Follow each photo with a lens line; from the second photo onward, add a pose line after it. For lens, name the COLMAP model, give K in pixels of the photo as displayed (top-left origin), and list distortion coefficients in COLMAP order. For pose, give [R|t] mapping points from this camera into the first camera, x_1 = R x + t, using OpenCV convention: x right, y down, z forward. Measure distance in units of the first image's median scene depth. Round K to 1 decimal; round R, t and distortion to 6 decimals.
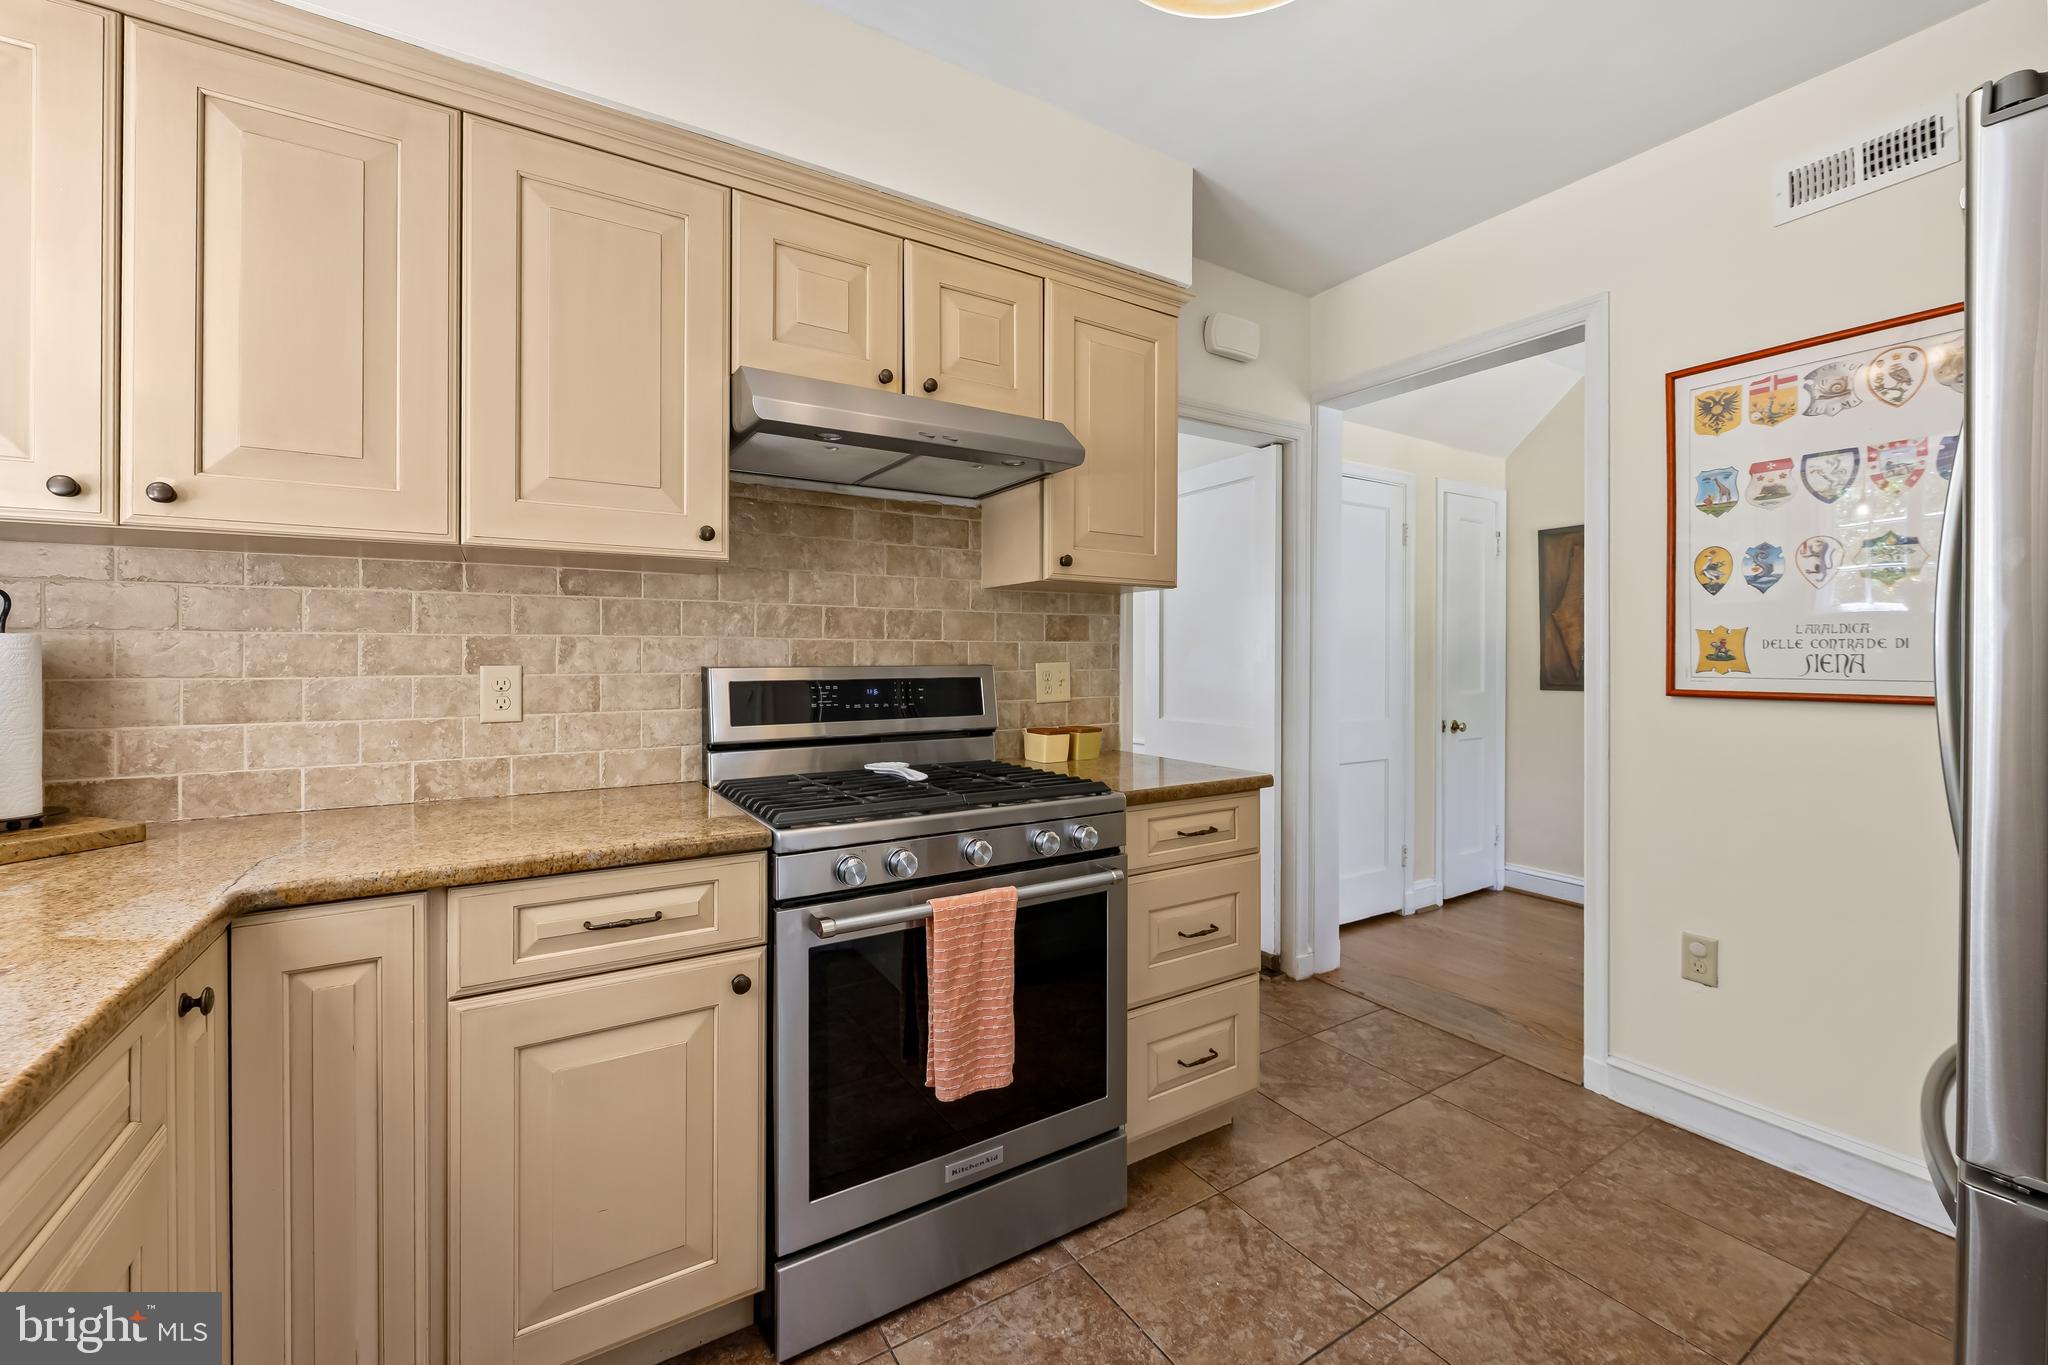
lens RADIAL K [[828.0, 0, 1023.9], [0, 828.0, 657.5], [0, 0, 1]] dist [-0.006589, 0.000318]
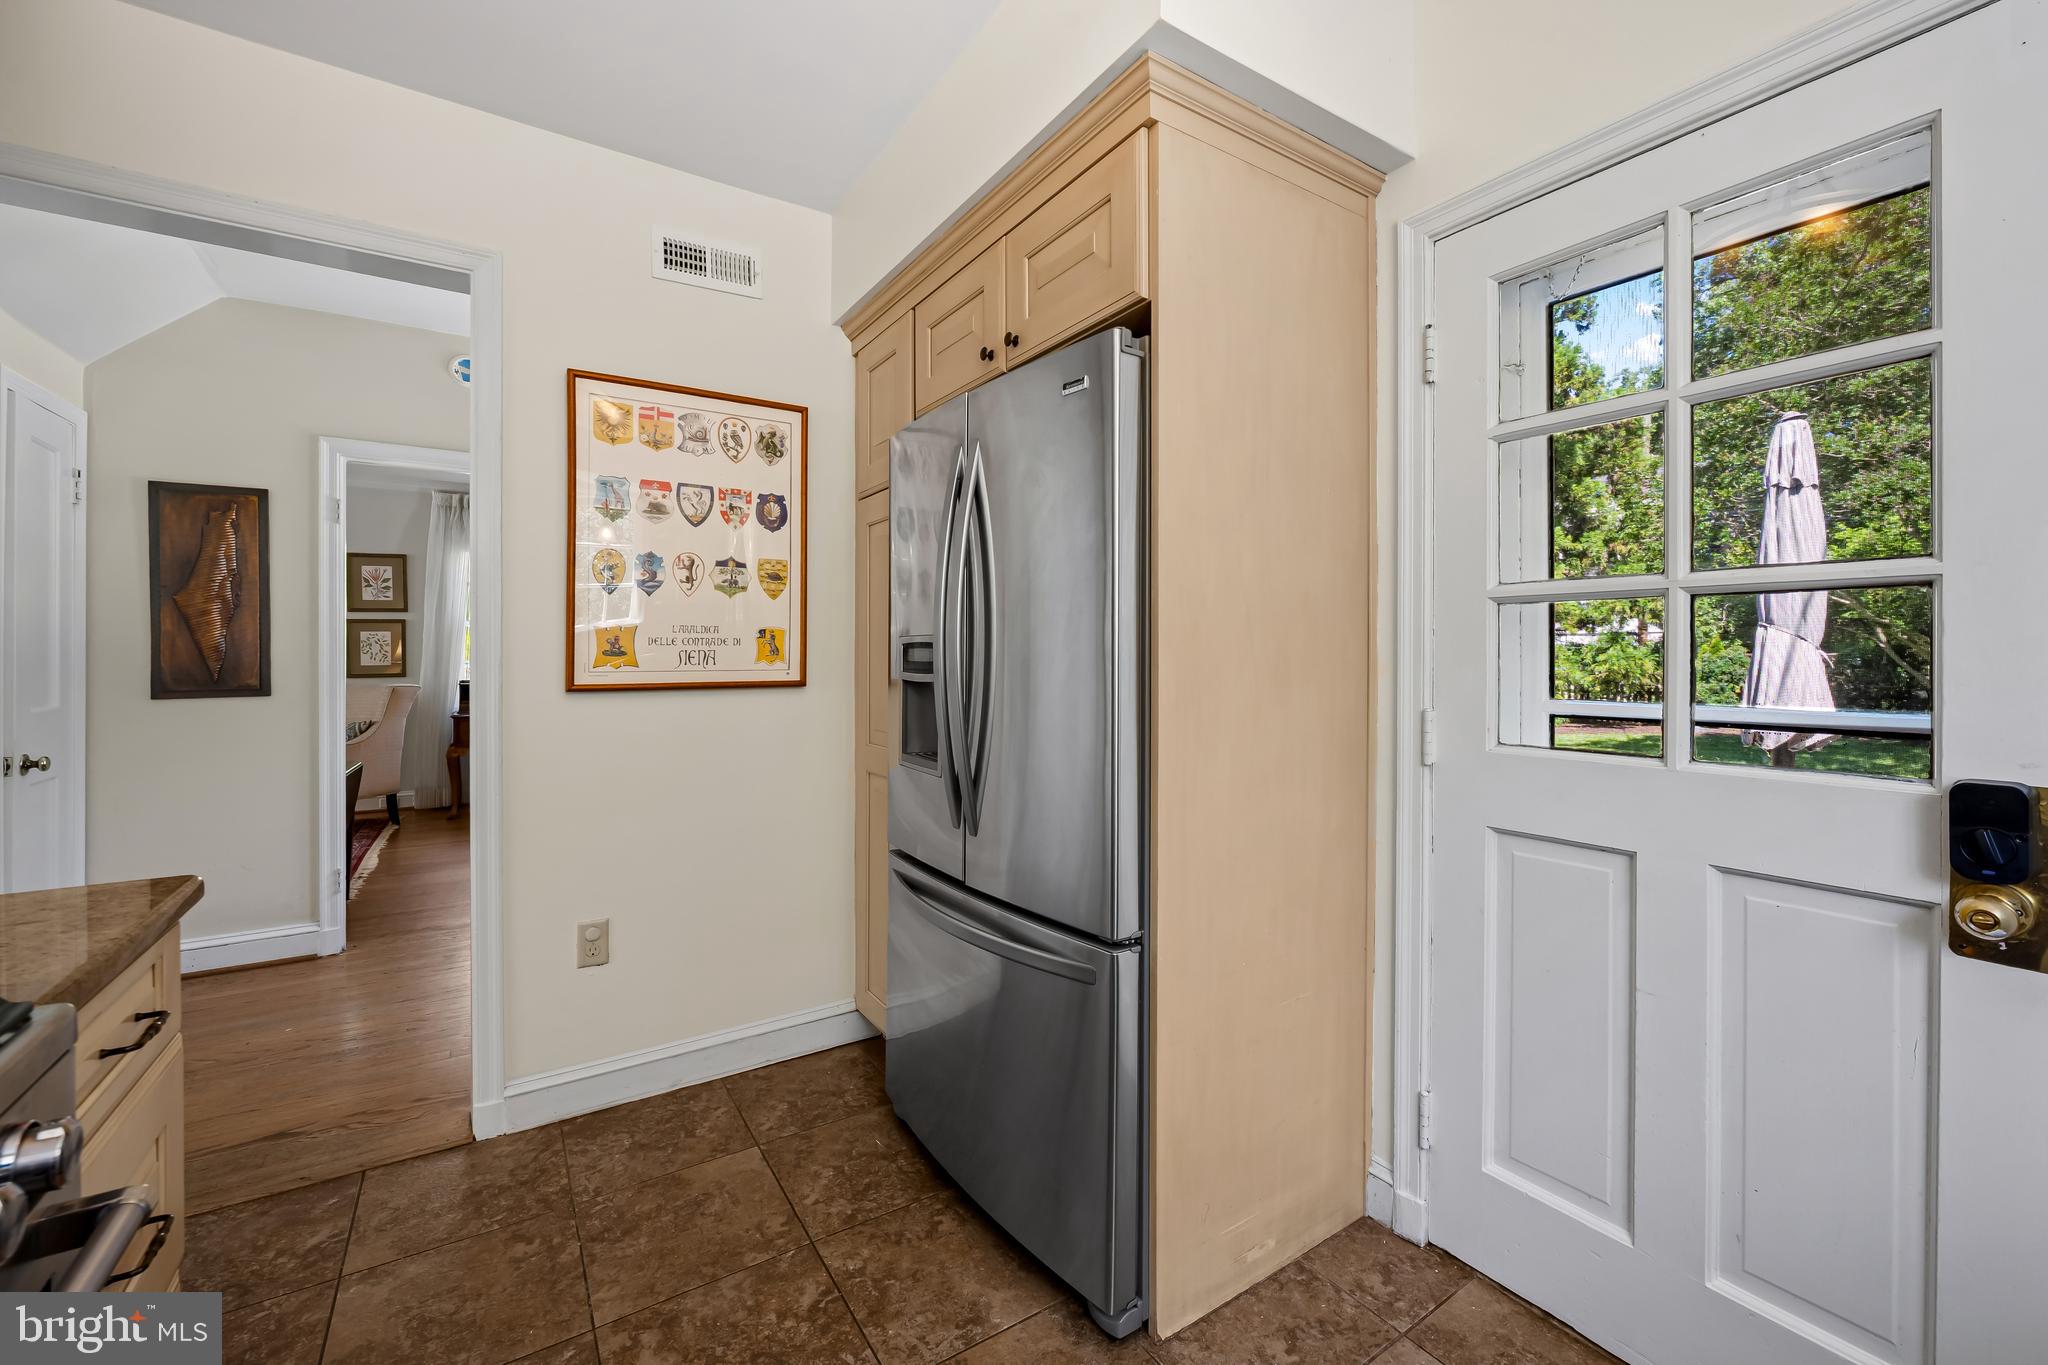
lens RADIAL K [[828.0, 0, 1023.9], [0, 828.0, 657.5], [0, 0, 1]] dist [-0.006589, 0.000318]
pose [[-0.019946, -0.006421, 0.999780, -0.250573], [0.003963, 0.999971, 0.006501, 0.000678], [-0.999793, 0.004092, -0.019919, 0.512589]]
